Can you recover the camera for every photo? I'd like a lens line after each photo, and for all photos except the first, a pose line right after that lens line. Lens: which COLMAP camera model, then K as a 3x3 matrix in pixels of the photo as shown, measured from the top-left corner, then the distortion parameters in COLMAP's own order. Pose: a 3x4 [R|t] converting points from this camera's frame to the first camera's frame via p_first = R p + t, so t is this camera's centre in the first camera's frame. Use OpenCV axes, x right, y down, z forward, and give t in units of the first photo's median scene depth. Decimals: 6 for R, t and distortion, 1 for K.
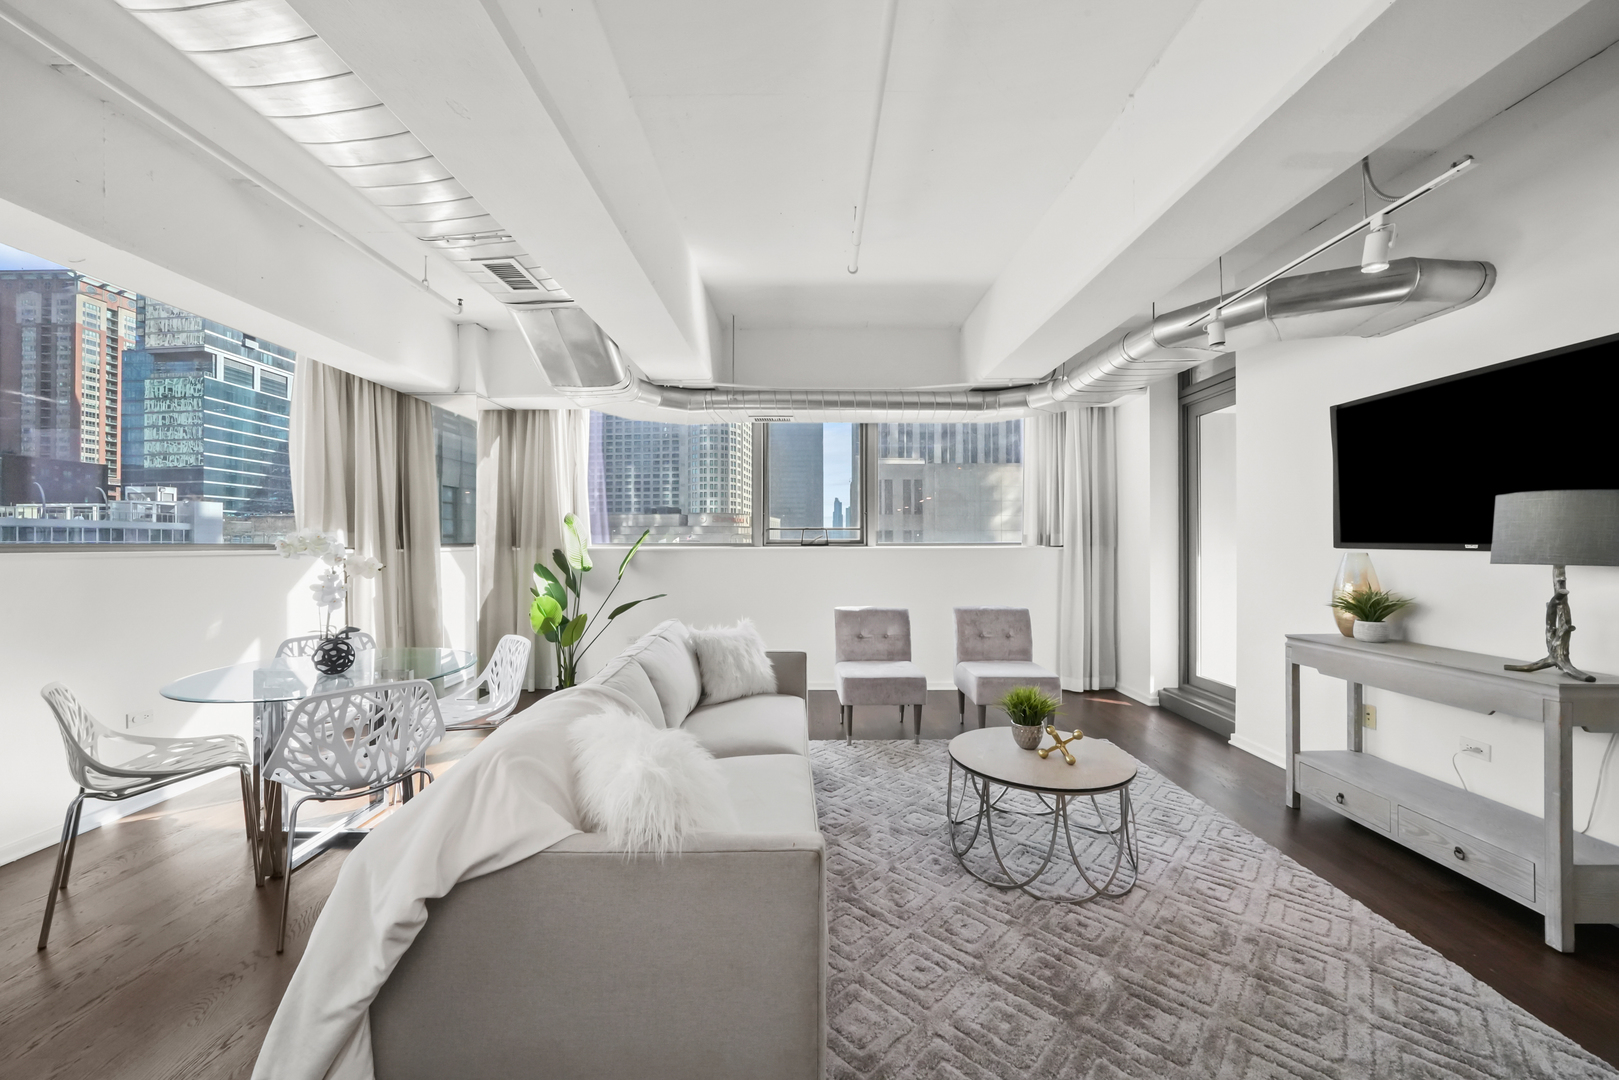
lens RADIAL K [[589.8, 0, 807.0], [0, 589.8, 551.4], [0, 0, 1]] dist [-0.017274, 0.000358]
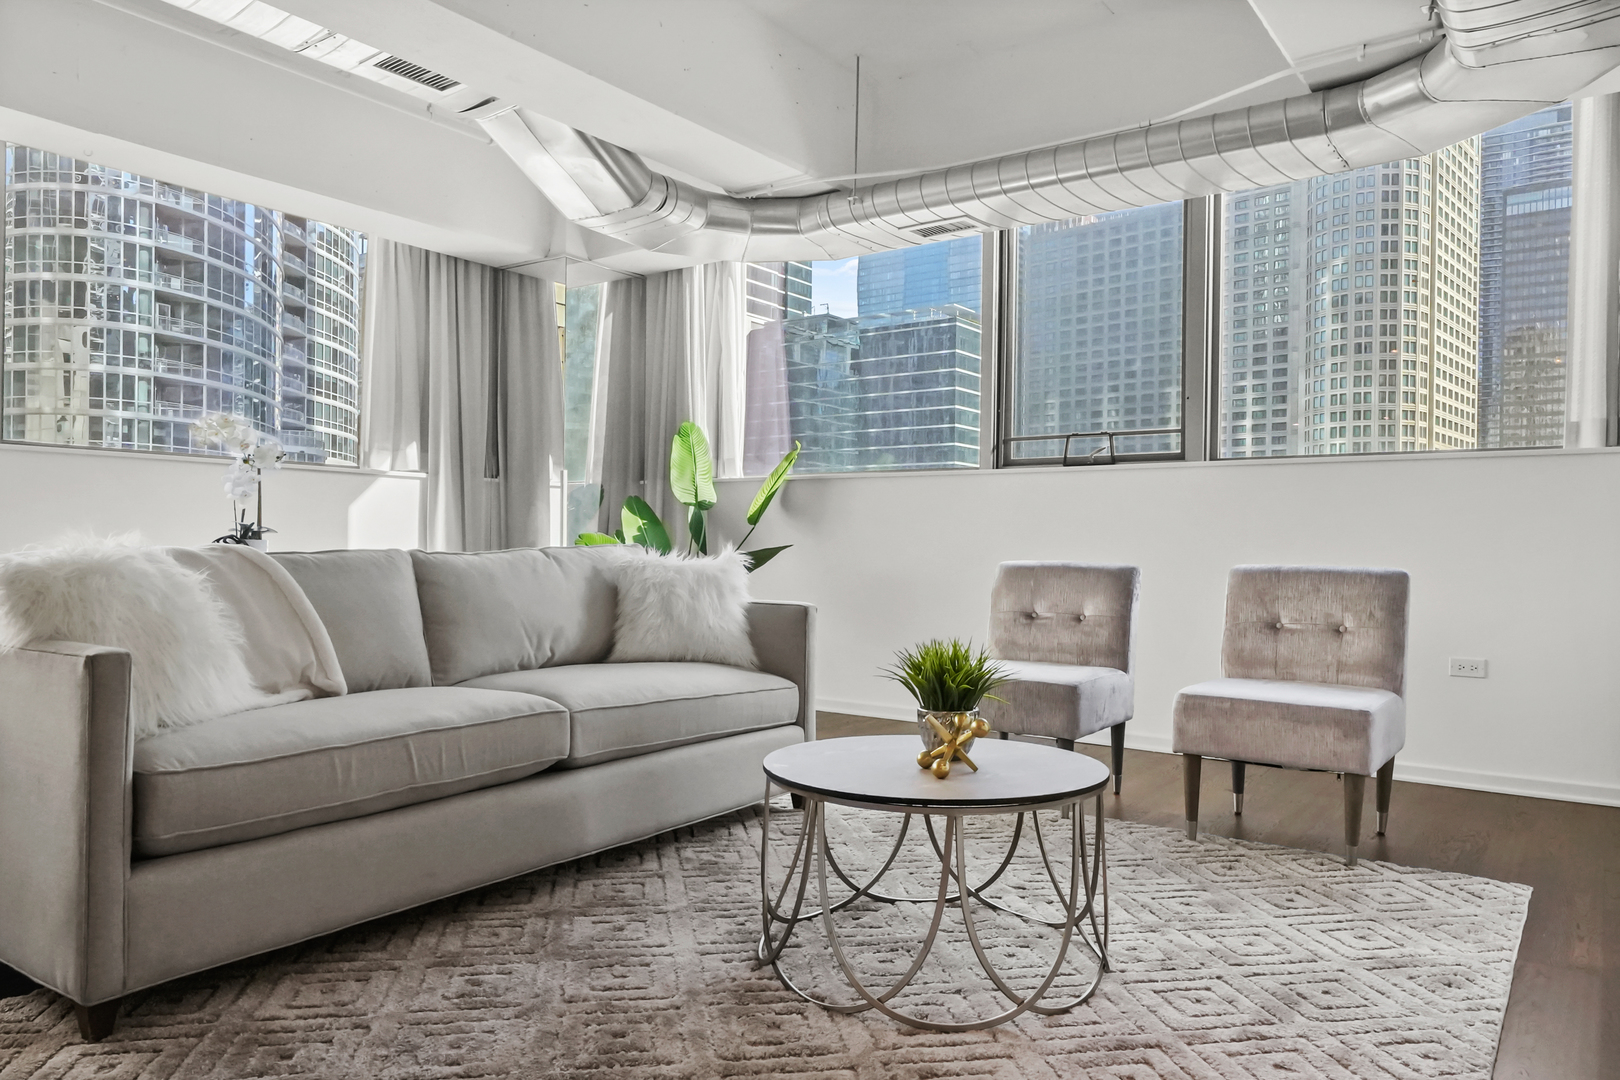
lens RADIAL K [[1128.8, 0, 804.0], [0, 1128.8, 541.0], [0, 0, 1]] dist [0.003996, 0.008648]
pose [[0.807978, 0.008019, -0.589158, 0.489962], [-0.021479, 0.999644, -0.015851, 0.094826], [0.588821, 0.025461, 0.807862, 0.078687]]
